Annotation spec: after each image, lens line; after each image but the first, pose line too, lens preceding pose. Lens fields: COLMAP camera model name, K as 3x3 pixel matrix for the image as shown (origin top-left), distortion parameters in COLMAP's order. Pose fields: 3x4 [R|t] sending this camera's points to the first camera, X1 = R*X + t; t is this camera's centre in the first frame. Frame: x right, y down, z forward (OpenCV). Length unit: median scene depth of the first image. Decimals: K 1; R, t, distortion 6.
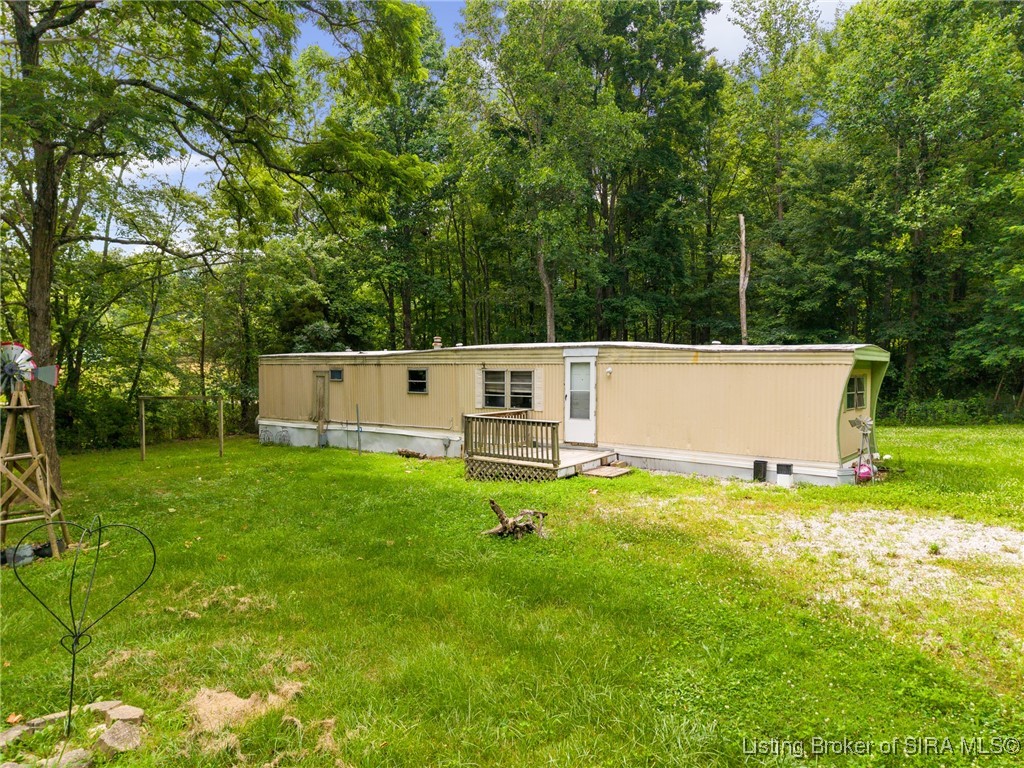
lens RADIAL K [[690.1, 0, 512.0], [0, 690.1, 384.0], [0, 0, 1]] dist [0.002639, 0.000803]
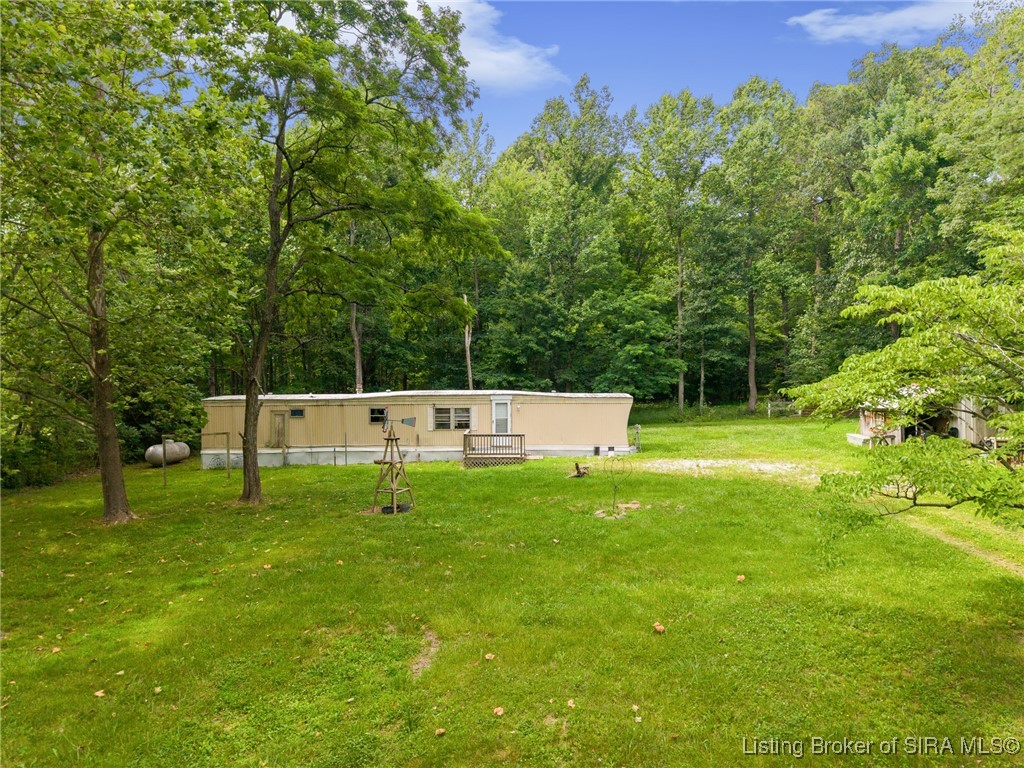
lens RADIAL K [[719.7, 0, 512.0], [0, 719.7, 384.0], [0, 0, 1]] dist [0.000928, -0.000007]
pose [[0.790193, -0.009493, 0.612785, -0.883454], [0.024928, 0.999550, -0.016661, -0.040452], [-0.612351, 0.028441, 0.790074, -0.462758]]
